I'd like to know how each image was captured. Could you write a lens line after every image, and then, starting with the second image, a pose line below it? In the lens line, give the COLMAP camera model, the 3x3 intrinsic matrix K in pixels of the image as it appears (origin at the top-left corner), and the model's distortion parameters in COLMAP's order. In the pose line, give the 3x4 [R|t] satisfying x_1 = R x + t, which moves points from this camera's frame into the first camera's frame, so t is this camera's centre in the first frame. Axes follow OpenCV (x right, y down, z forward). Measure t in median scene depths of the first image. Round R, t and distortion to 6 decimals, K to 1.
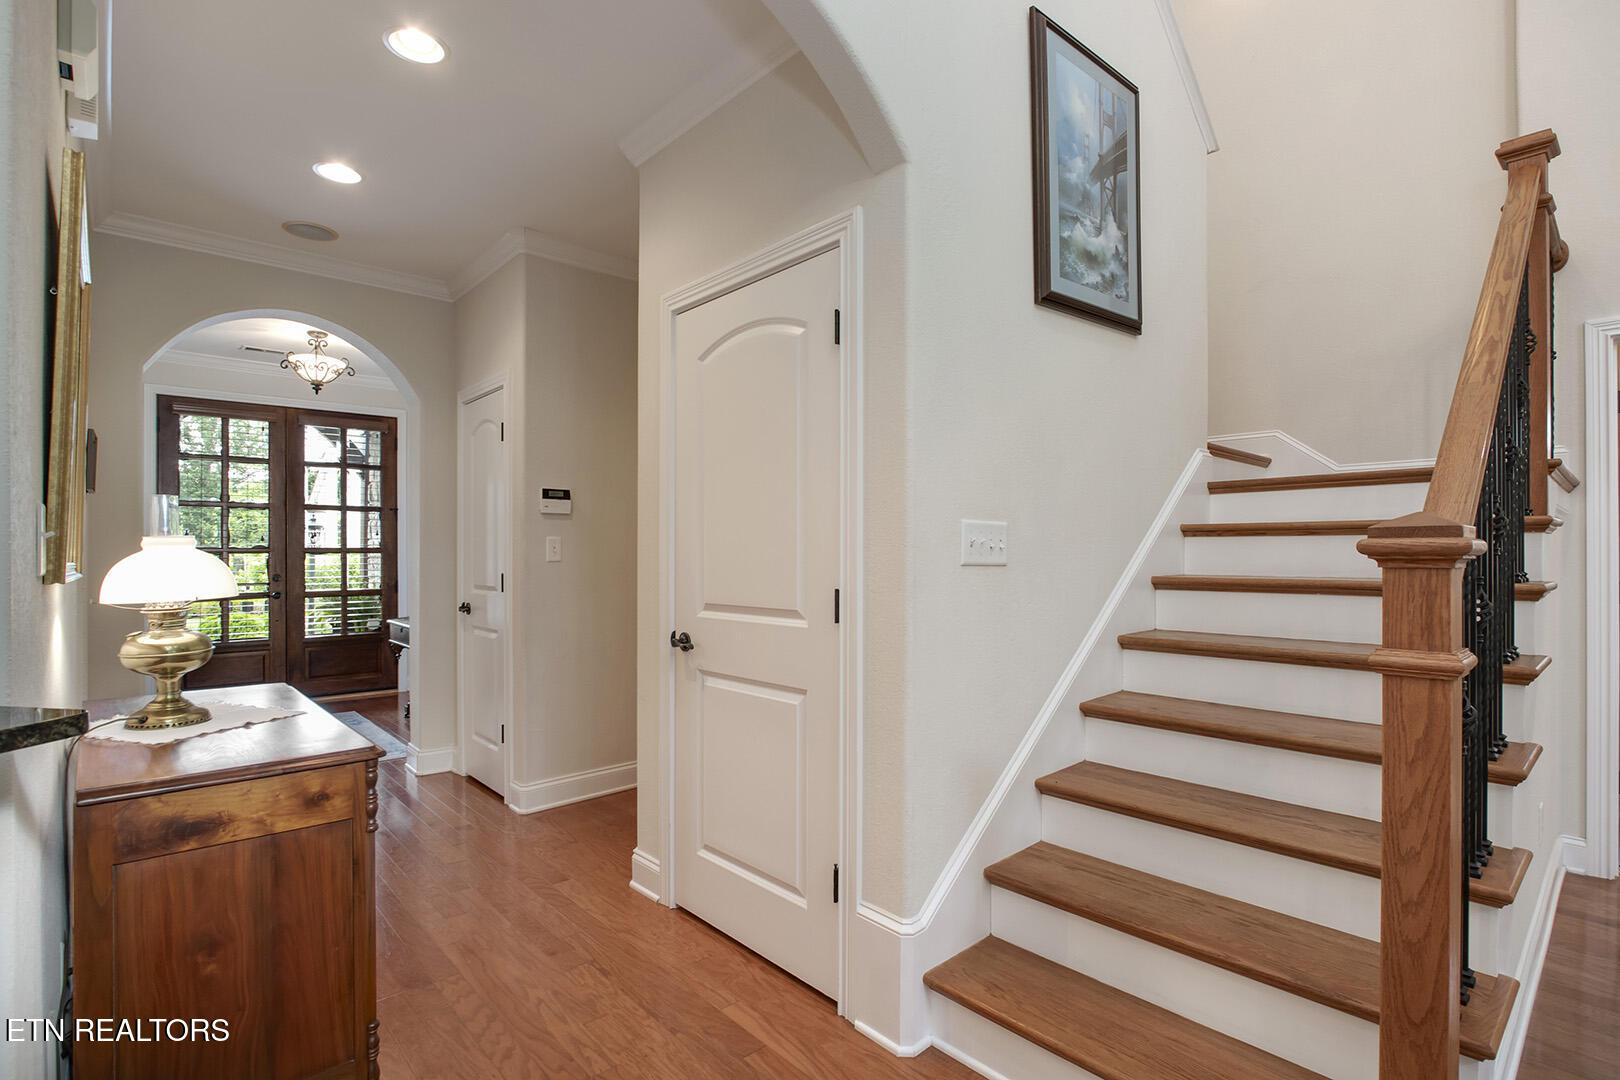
lens RADIAL K [[774.5, 0, 812.4], [0, 774.5, 551.8], [0, 0, 1]] dist [-0.022280, 0.002153]
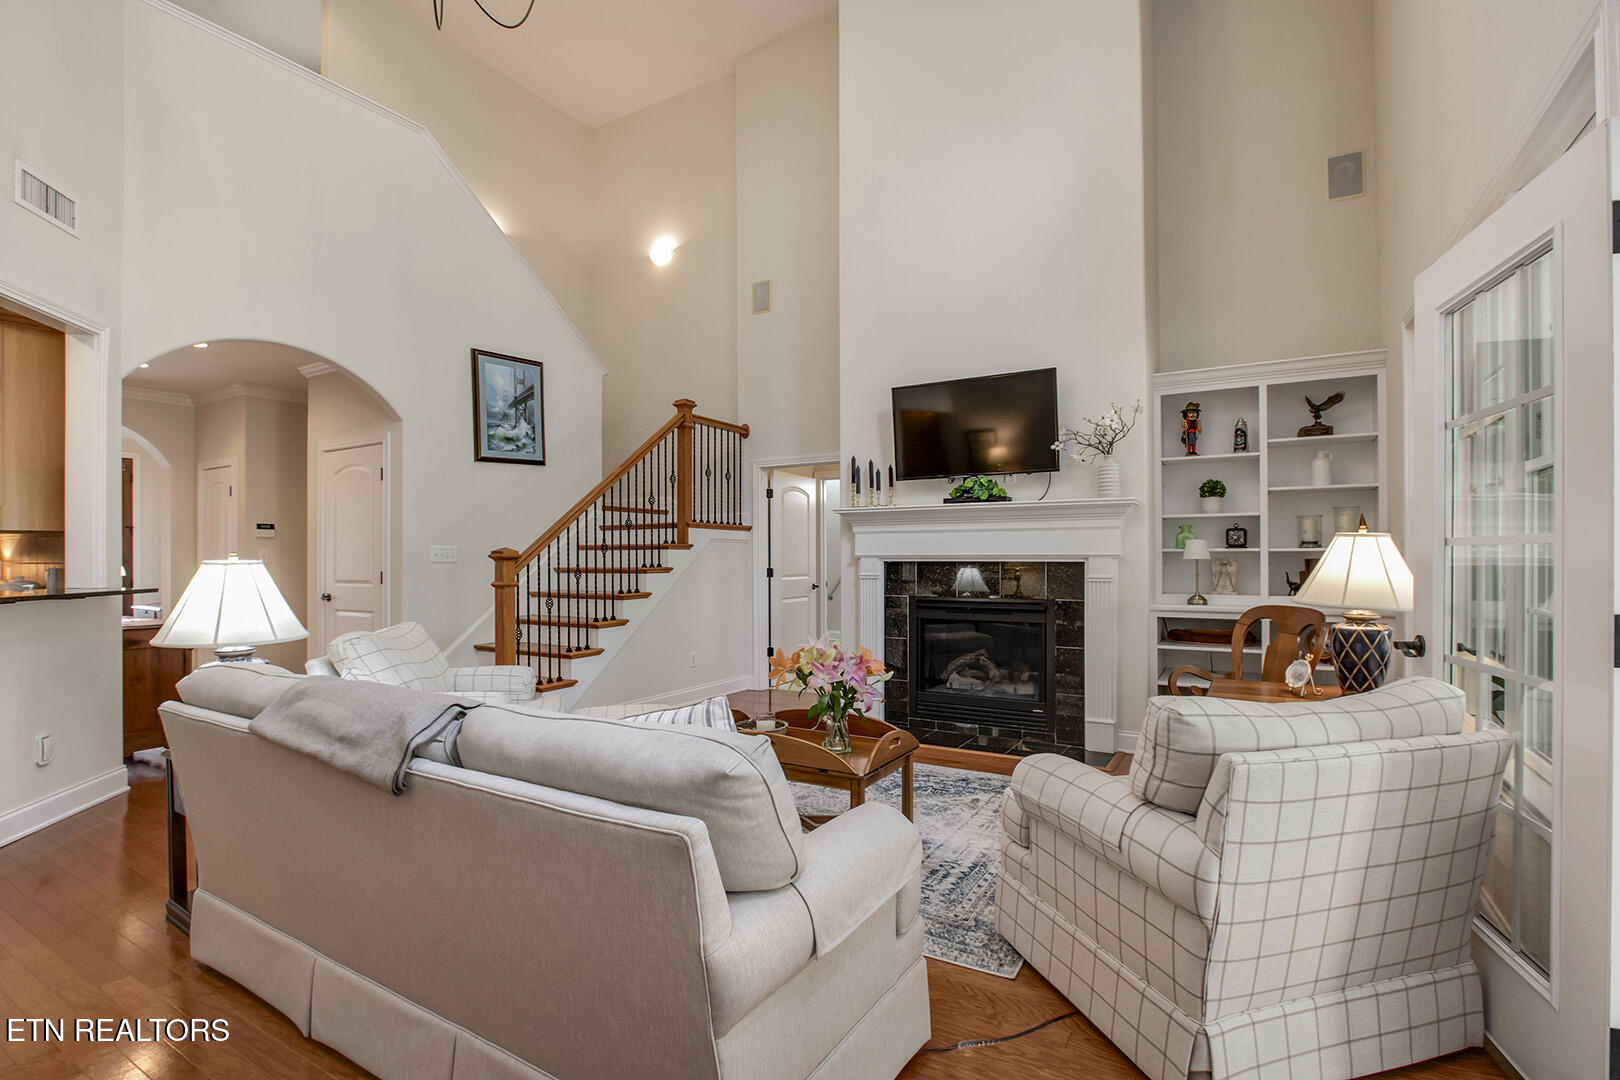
lens RADIAL K [[762.5, 0, 811.0], [0, 762.5, 552.2], [0, 0, 1]] dist [-0.023919, 0.002619]
pose [[0.956345, -0.003016, 0.292226, 0.552203], [0.004406, 0.999982, -0.004101, -0.001683], [-0.292208, 0.005210, 0.956341, -1.564333]]
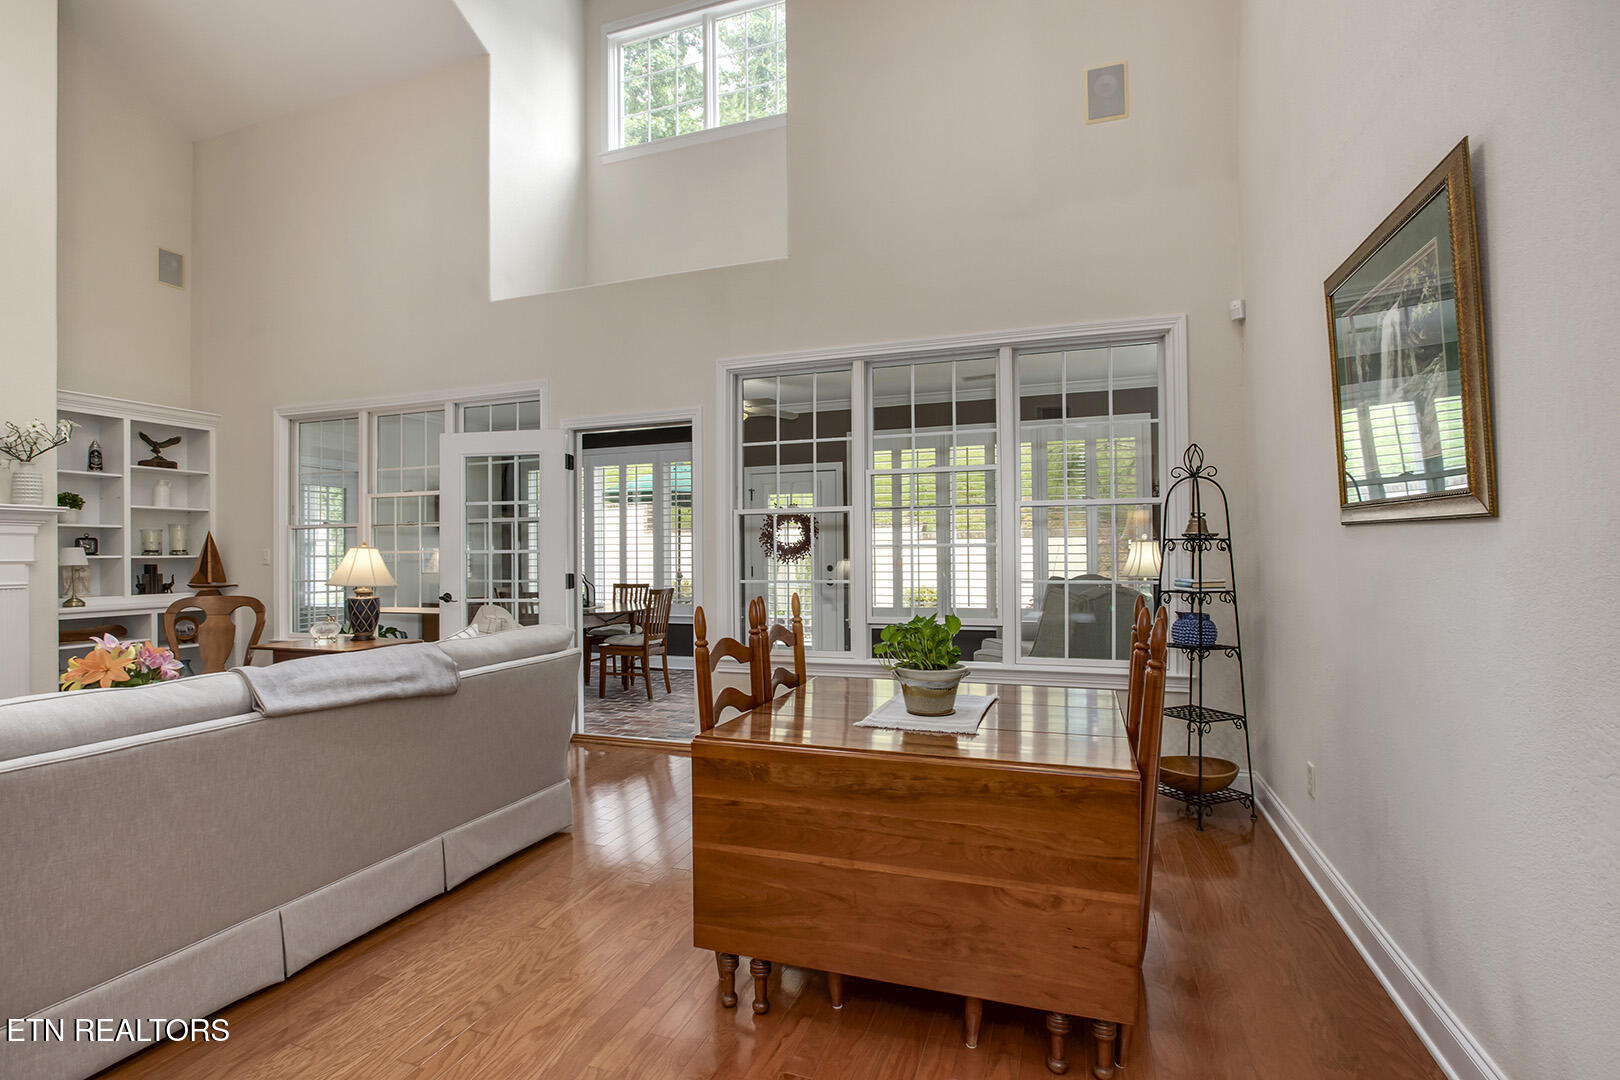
lens RADIAL K [[764.3, 0, 814.8], [0, 764.3, 550.1], [0, 0, 1]] dist [-0.019423, 0.000977]
pose [[-0.481883, 0.009699, 0.876182, -0.733523], [0.010283, 0.999932, -0.005413, 0.002719], [-0.876175, 0.006401, -0.481950, -0.824894]]
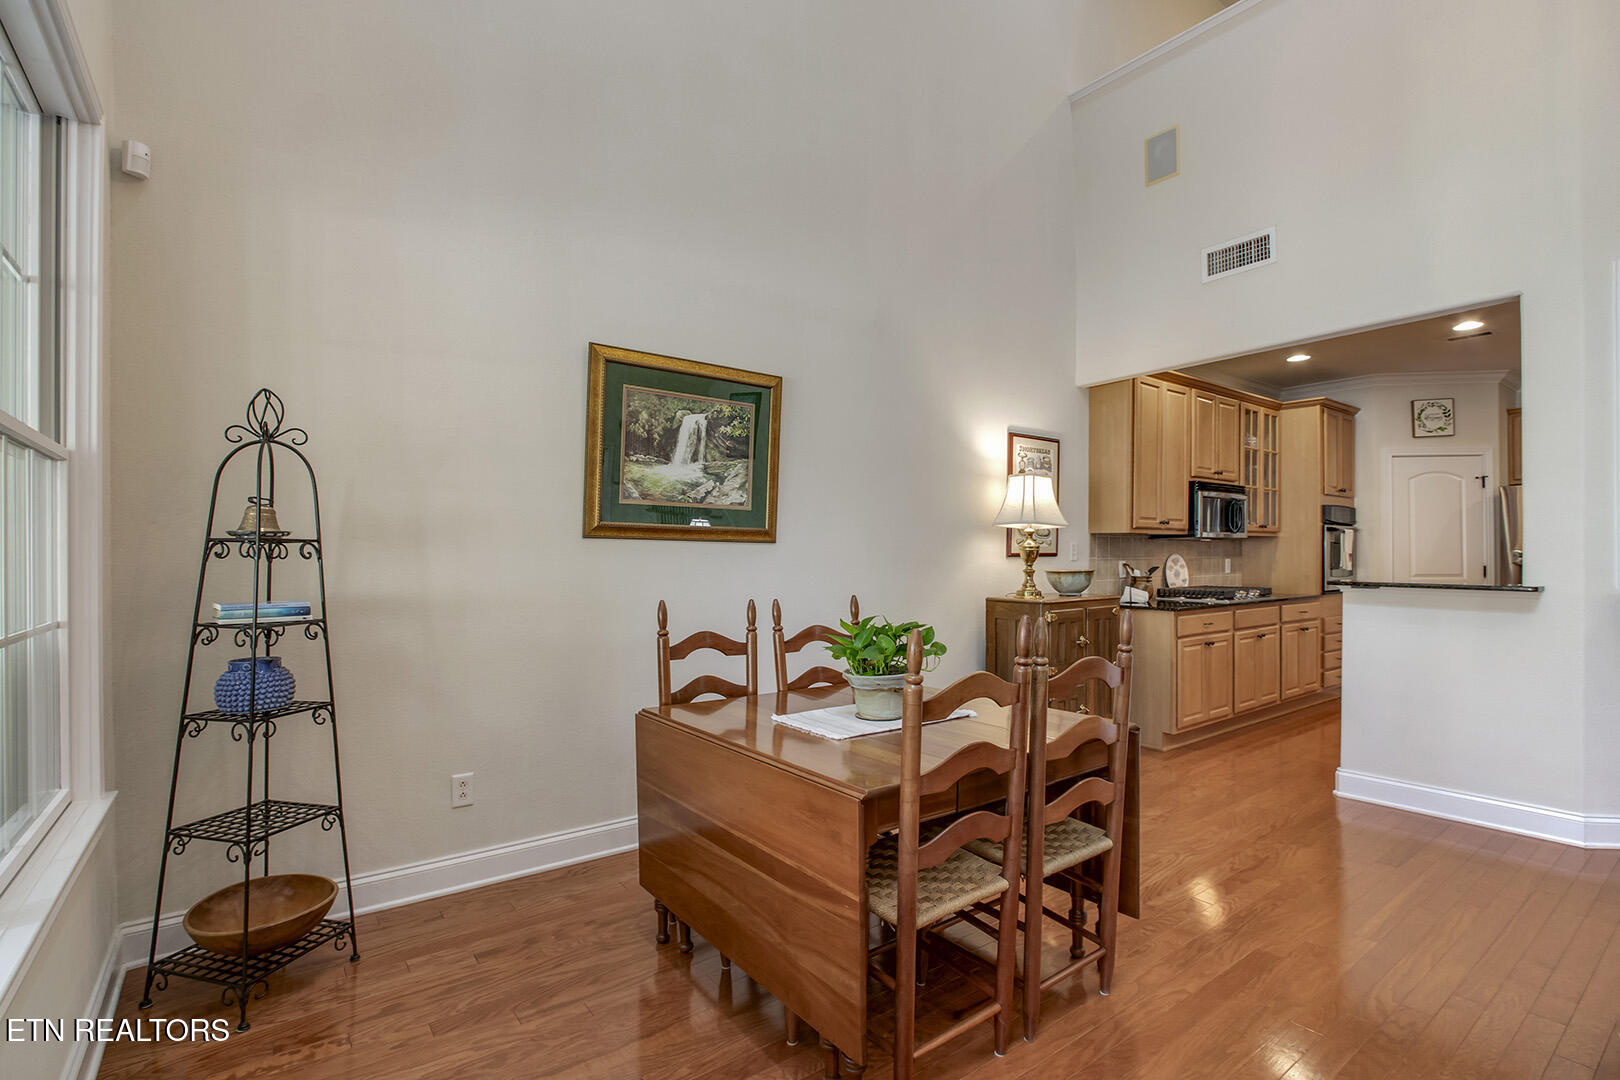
lens RADIAL K [[762.5, 0, 811.0], [0, 762.5, 552.2], [0, 0, 1]] dist [-0.023919, 0.002619]
pose [[-0.094362, -0.000460, -0.995538, 0.925429], [0.001366, 0.999999, -0.000592, -0.002435], [0.995537, -0.001416, -0.094361, -1.386933]]
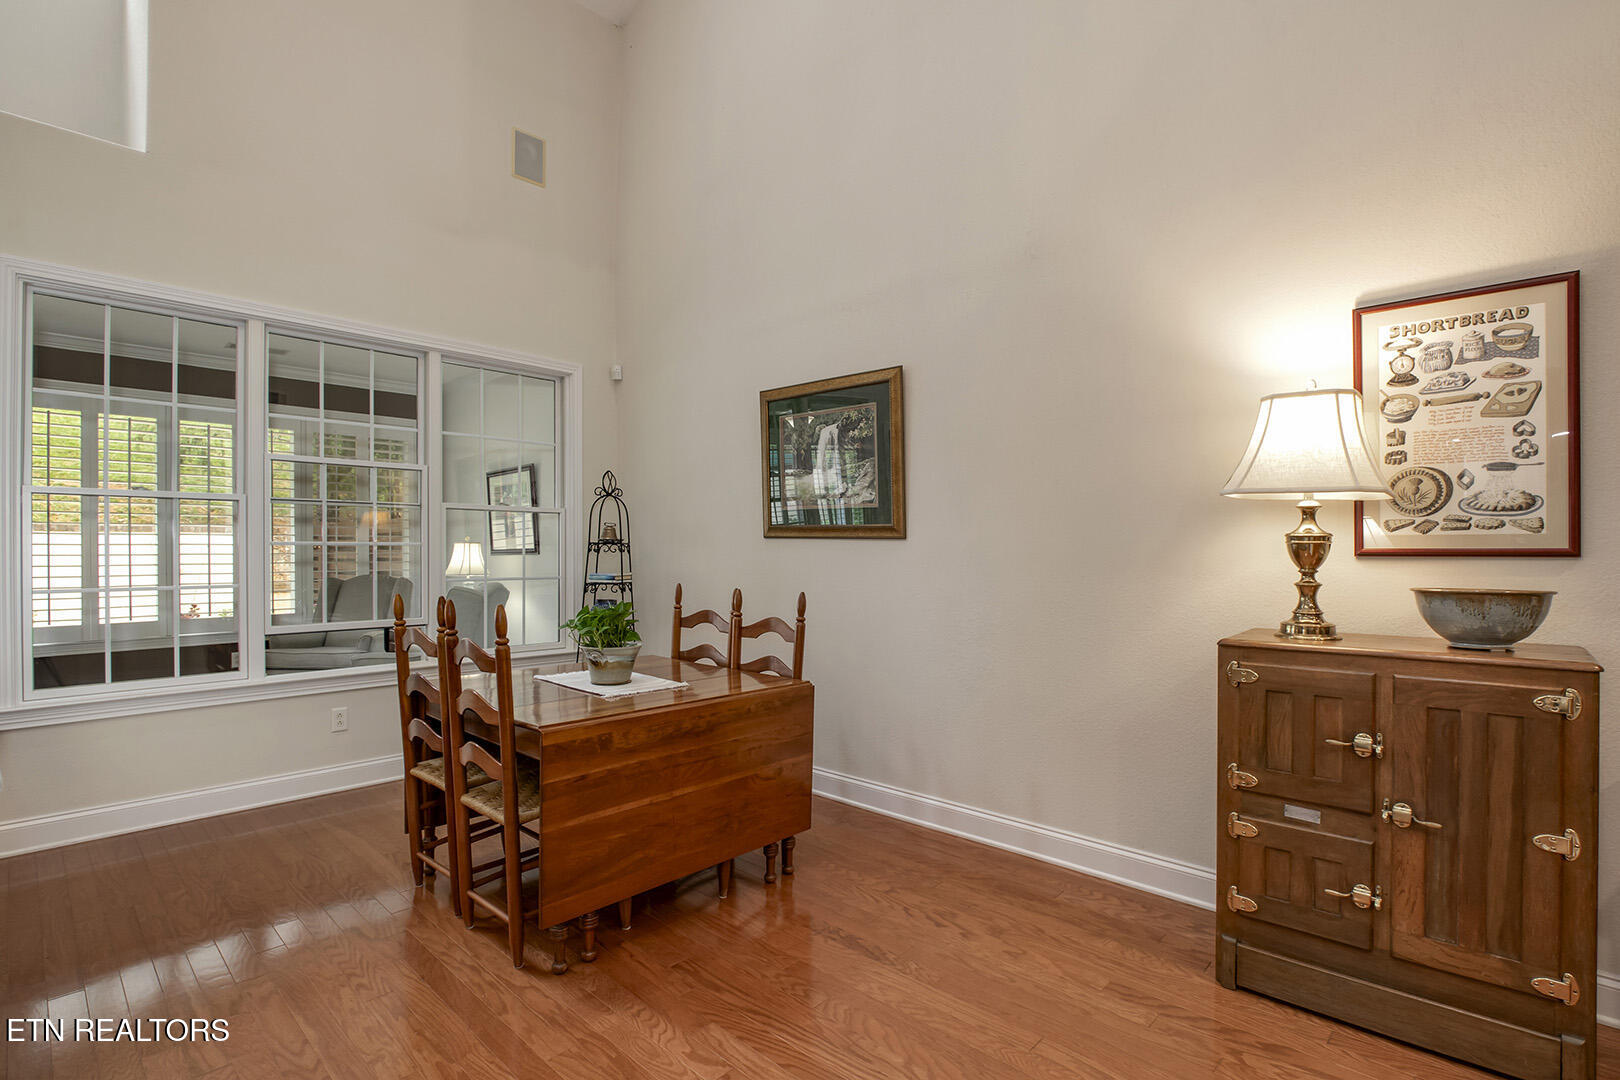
lens RADIAL K [[762.5, 0, 811.0], [0, 762.5, 552.2], [0, 0, 1]] dist [-0.023919, 0.002619]
pose [[-0.996670, 0.001544, -0.081522, -0.194159], [0.001285, 0.999994, 0.003236, -0.001196], [0.081527, 0.003121, -0.996666, -0.249205]]
